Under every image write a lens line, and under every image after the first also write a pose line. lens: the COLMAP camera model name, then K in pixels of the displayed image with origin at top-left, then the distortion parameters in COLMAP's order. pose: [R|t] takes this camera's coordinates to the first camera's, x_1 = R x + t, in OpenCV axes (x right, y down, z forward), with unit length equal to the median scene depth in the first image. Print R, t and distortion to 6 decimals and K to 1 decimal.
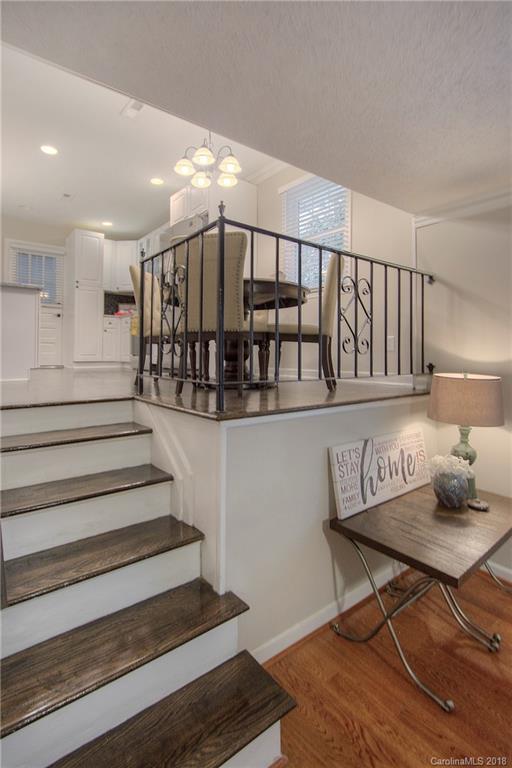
lens RADIAL K [[373.3, 0, 242.1], [0, 373.3, 347.0], [0, 0, 1]] dist [0.000697, 0.000241]
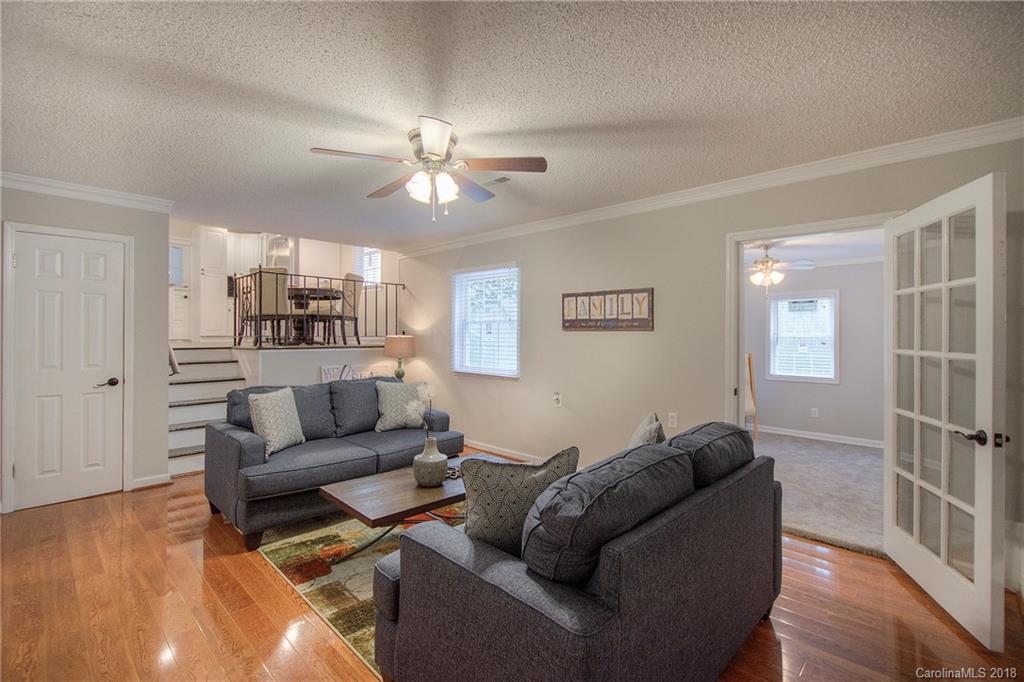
lens RADIAL K [[465.9, 0, 517.5], [0, 465.9, 335.0], [0, 0, 1]] dist [0.007085, -0.000826]
pose [[0.986415, -0.001922, 0.164259, 0.304863], [-0.000921, 0.999851, 0.017225, 0.008564], [-0.164267, -0.017143, 0.986267, -0.642715]]
